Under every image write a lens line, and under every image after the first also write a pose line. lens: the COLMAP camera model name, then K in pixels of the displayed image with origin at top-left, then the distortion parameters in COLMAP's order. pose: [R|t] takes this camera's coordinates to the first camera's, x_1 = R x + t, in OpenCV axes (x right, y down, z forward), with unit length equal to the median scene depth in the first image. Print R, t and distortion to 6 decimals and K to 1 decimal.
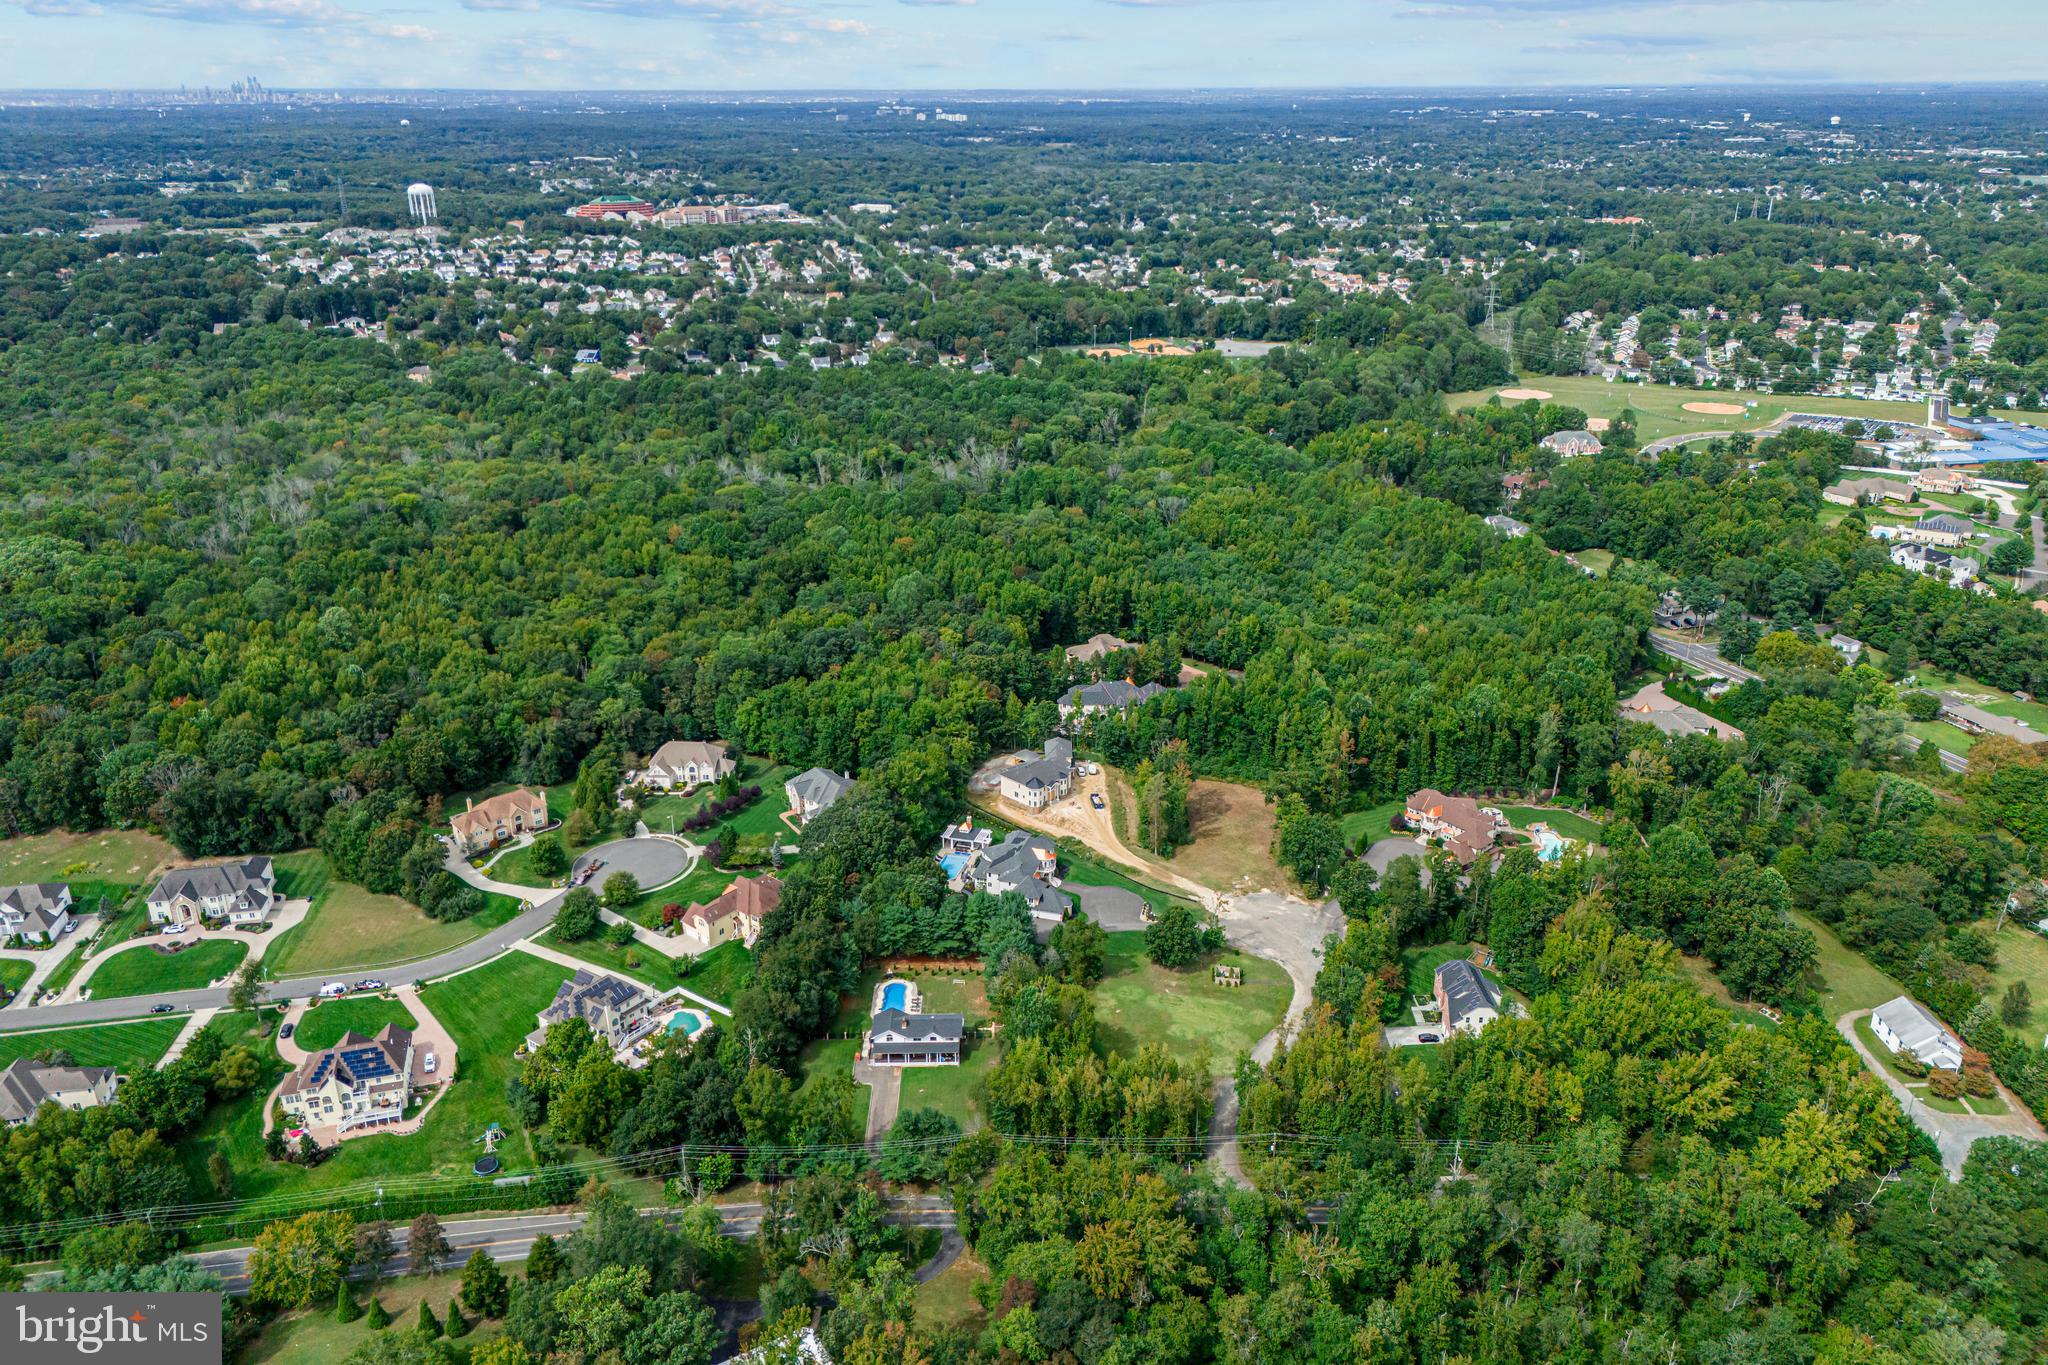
lens RADIAL K [[1476.0, 0, 1024.0], [0, 1476.0, 682.5], [0, 0, 1]] dist [0.181830, -0.436758]
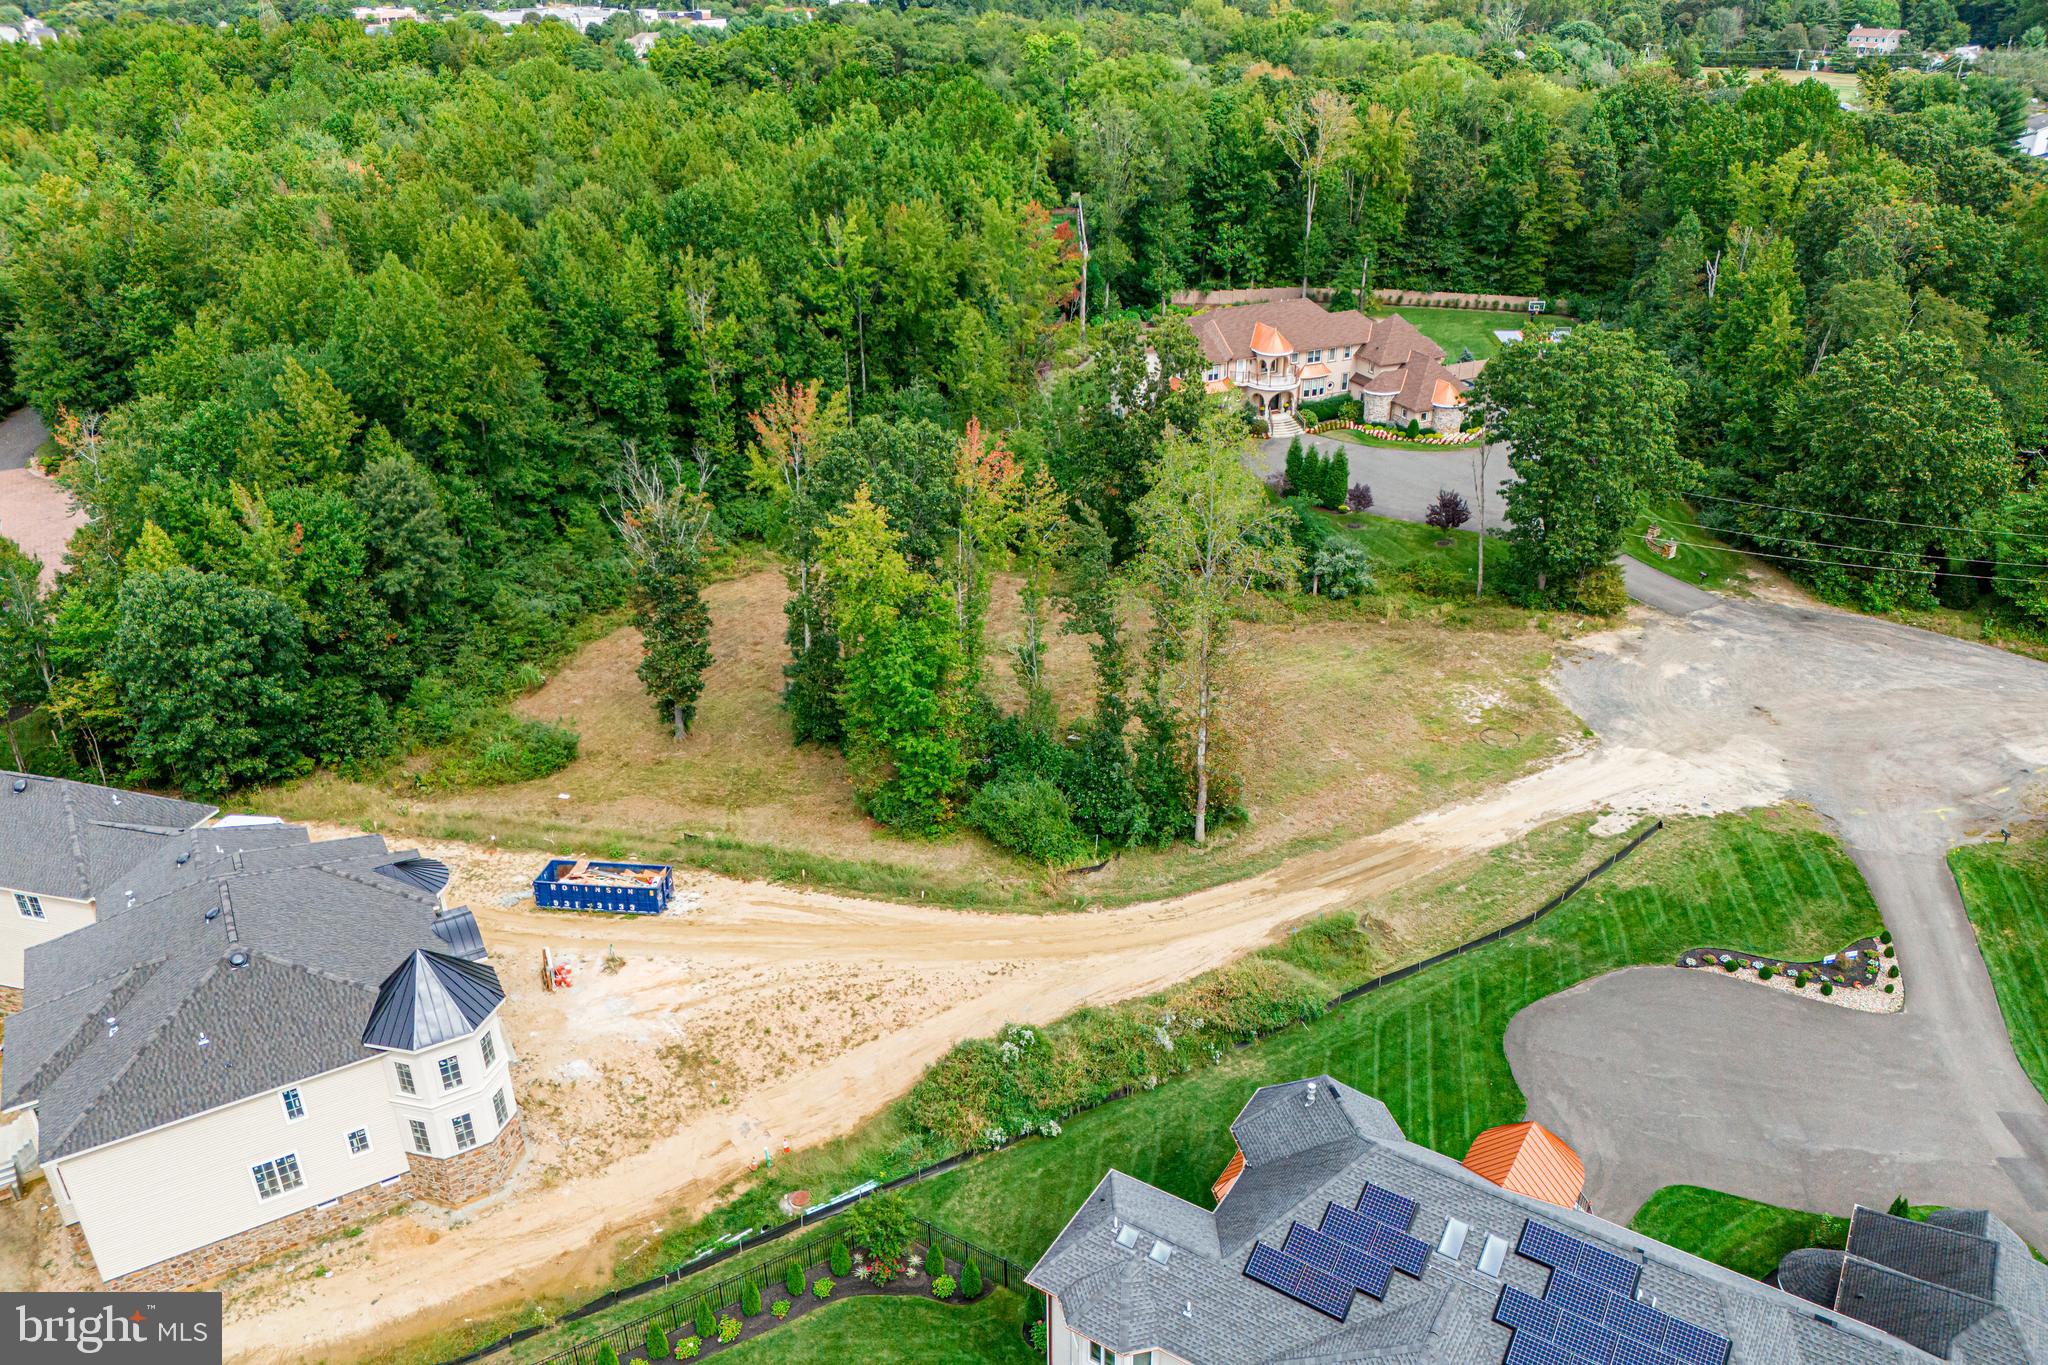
lens RADIAL K [[1501.2, 0, 1024.0], [0, 1501.2, 682.5], [0, 0, 1]] dist [0.075104, -0.073863]
pose [[0.266730, -0.432801, 0.861126, -0.086850], [0.370549, 0.870870, 0.322923, 0.017761], [-0.889690, 0.232956, 0.392661, 0.885440]]
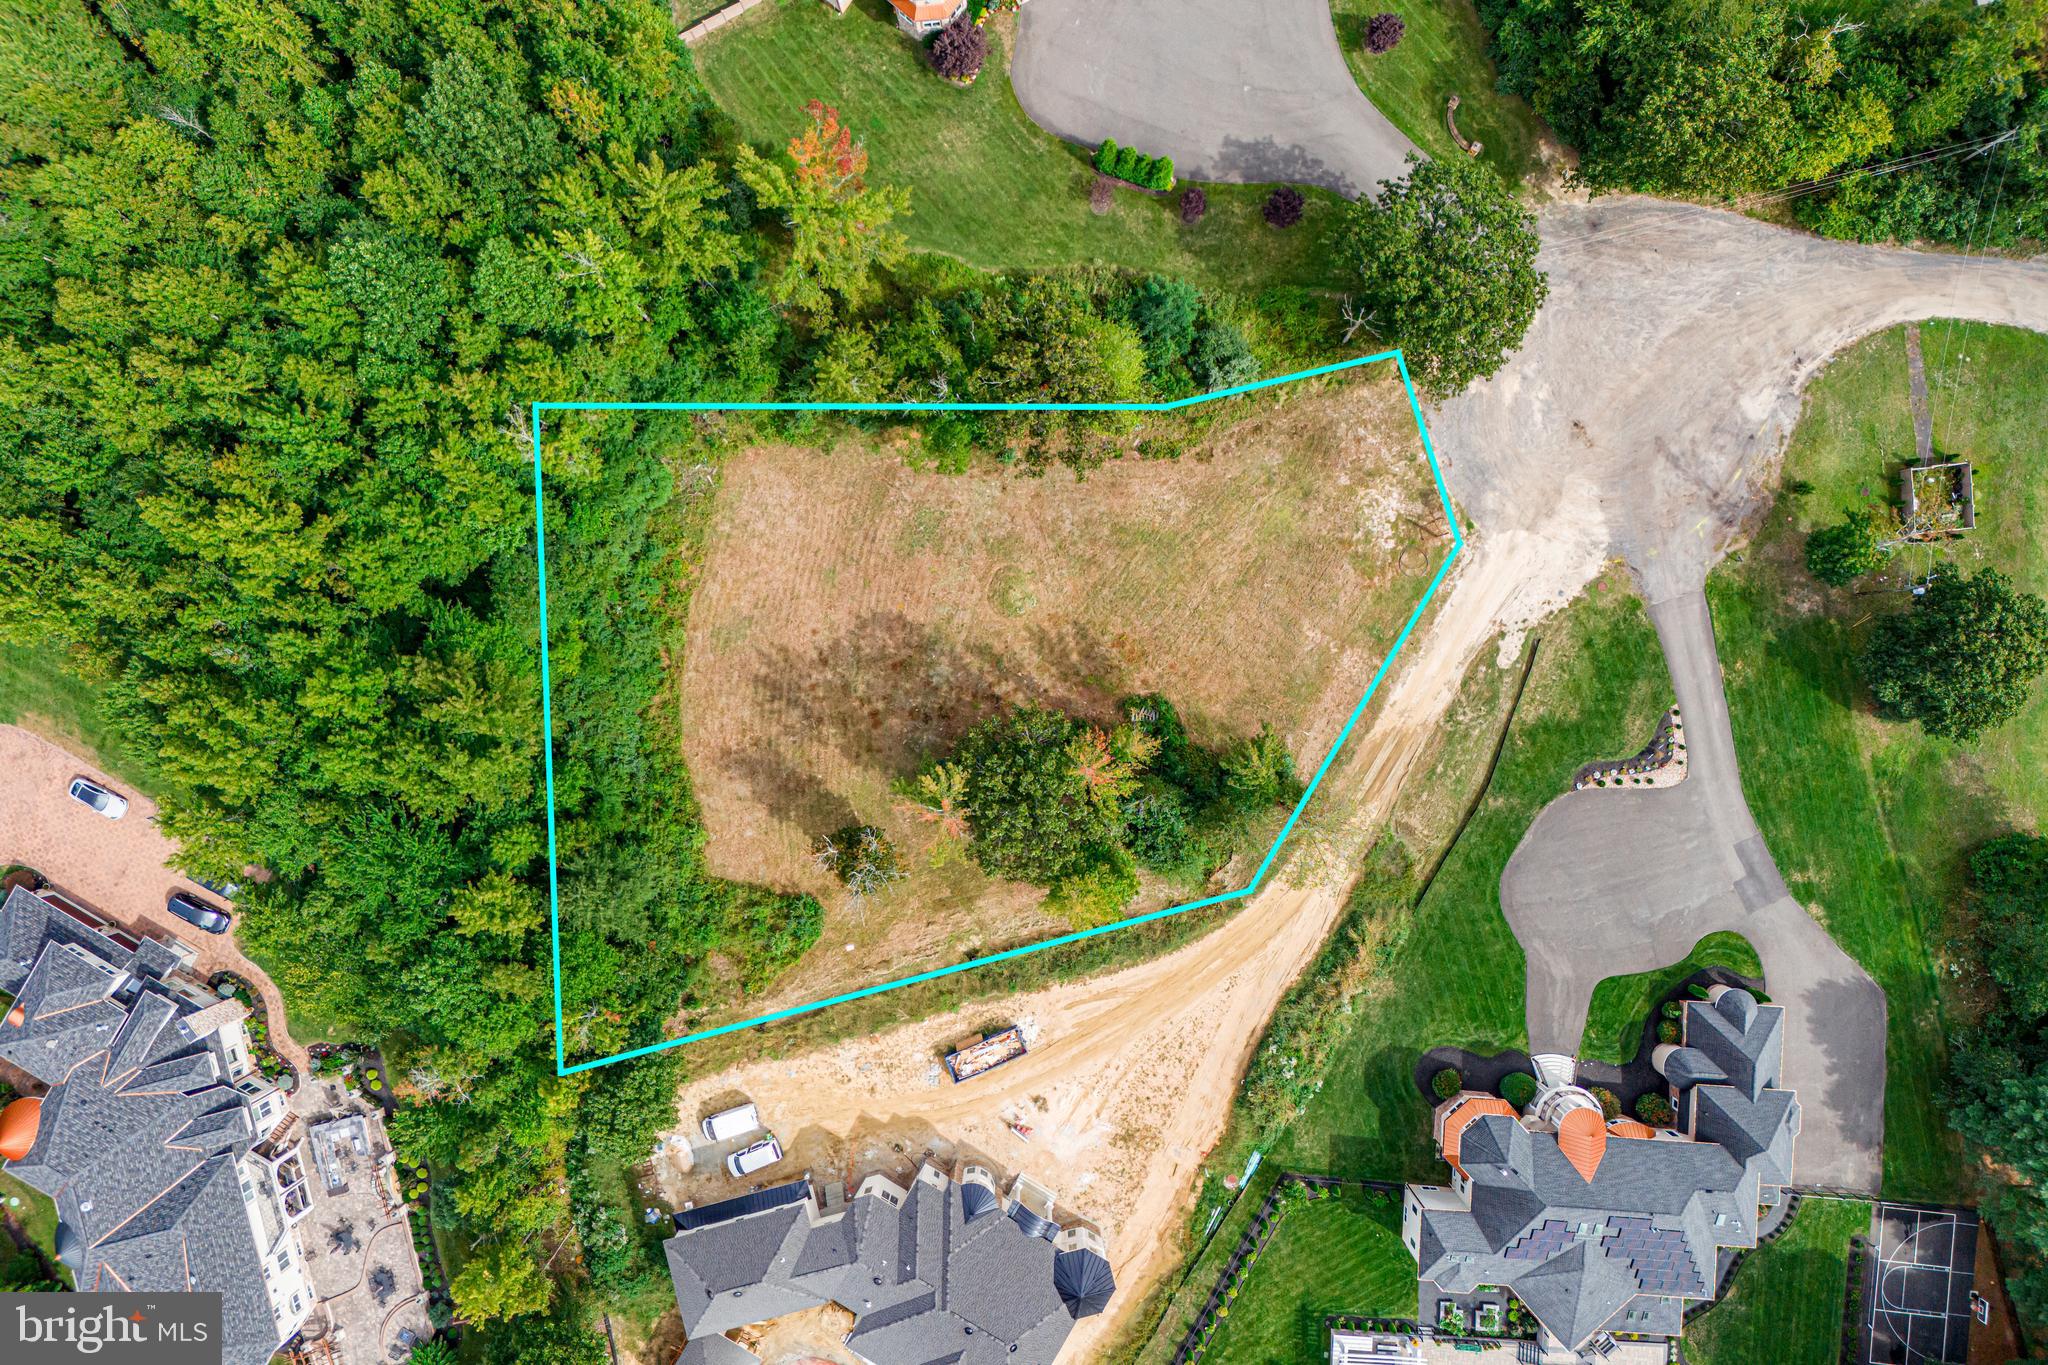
lens RADIAL K [[1501.2, 0, 1024.0], [0, 1501.2, 682.5], [0, 0, 1]] dist [0.075104, -0.073863]
pose [[-0.243351, -0.969937, -0.001353, 0.120761], [0.364761, -0.092808, 0.926464, -0.188736], [-0.898738, 0.224963, 0.376380, 0.874382]]
